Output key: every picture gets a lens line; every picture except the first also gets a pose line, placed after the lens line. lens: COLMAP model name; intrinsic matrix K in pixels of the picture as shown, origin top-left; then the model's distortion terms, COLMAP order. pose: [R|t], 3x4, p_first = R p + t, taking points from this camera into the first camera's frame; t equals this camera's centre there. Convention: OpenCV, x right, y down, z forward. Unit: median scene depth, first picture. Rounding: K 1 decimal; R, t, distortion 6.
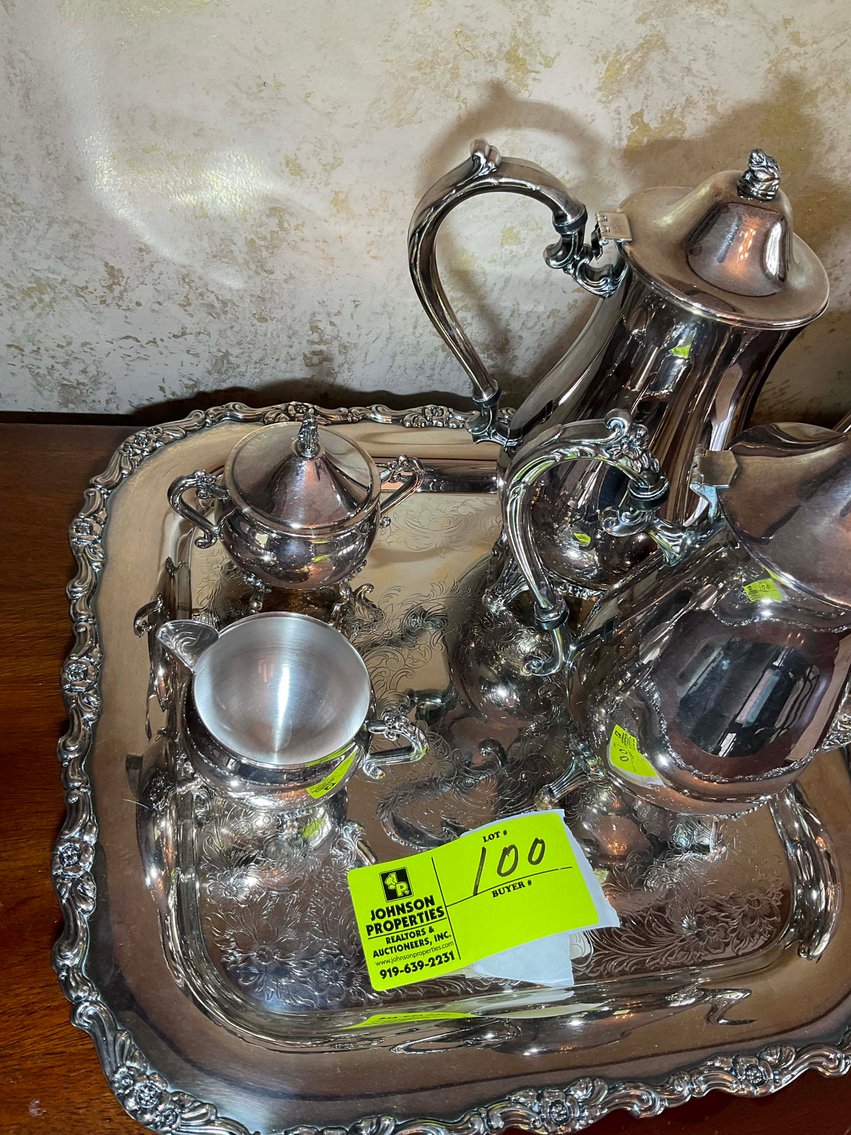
lens RADIAL K [[943.6, 0, 425.5], [0, 943.6, 567.5], [0, 0, 1]] dist [0.085283, -0.151780]
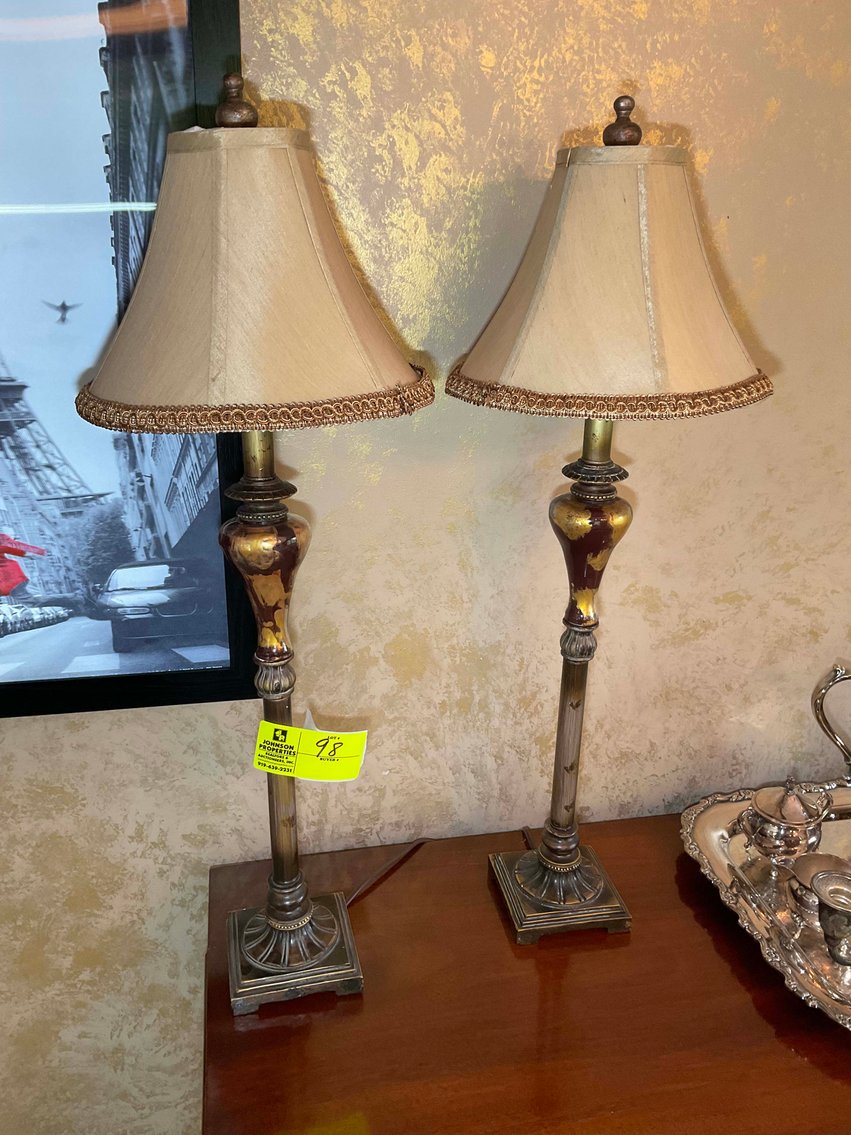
lens RADIAL K [[943.6, 0, 425.5], [0, 943.6, 567.5], [0, 0, 1]] dist [0.085283, -0.151780]
pose [[0.981985, -0.181907, -0.051140, -0.662590], [0.130372, 0.848138, -0.513484, 0.421368], [0.136780, 0.497566, 0.856574, -1.214977]]
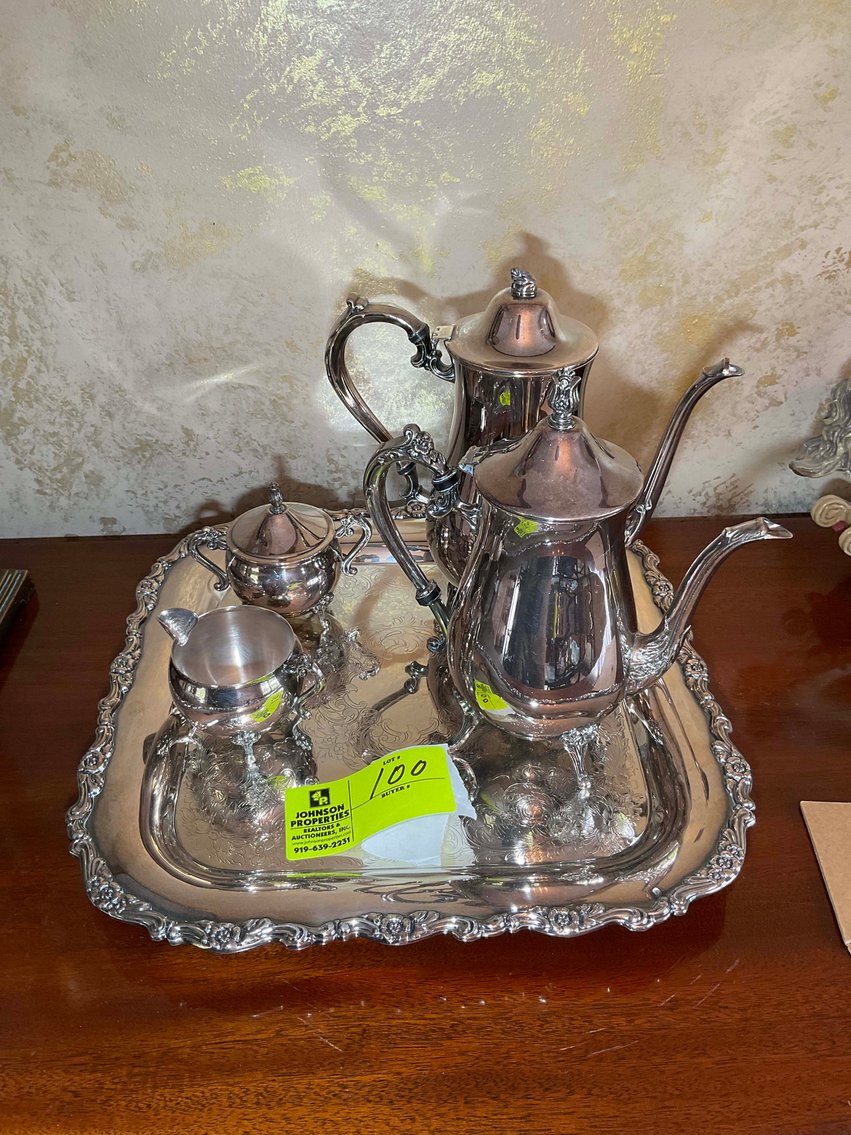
lens RADIAL K [[943.6, 0, 425.5], [0, 943.6, 567.5], [0, 0, 1]] dist [0.085283, -0.151780]
pose [[0.968336, -0.088428, -0.233466, 0.358396], [0.022674, 0.962454, -0.270497, 0.302335], [0.248619, 0.256638, 0.933983, -0.237471]]
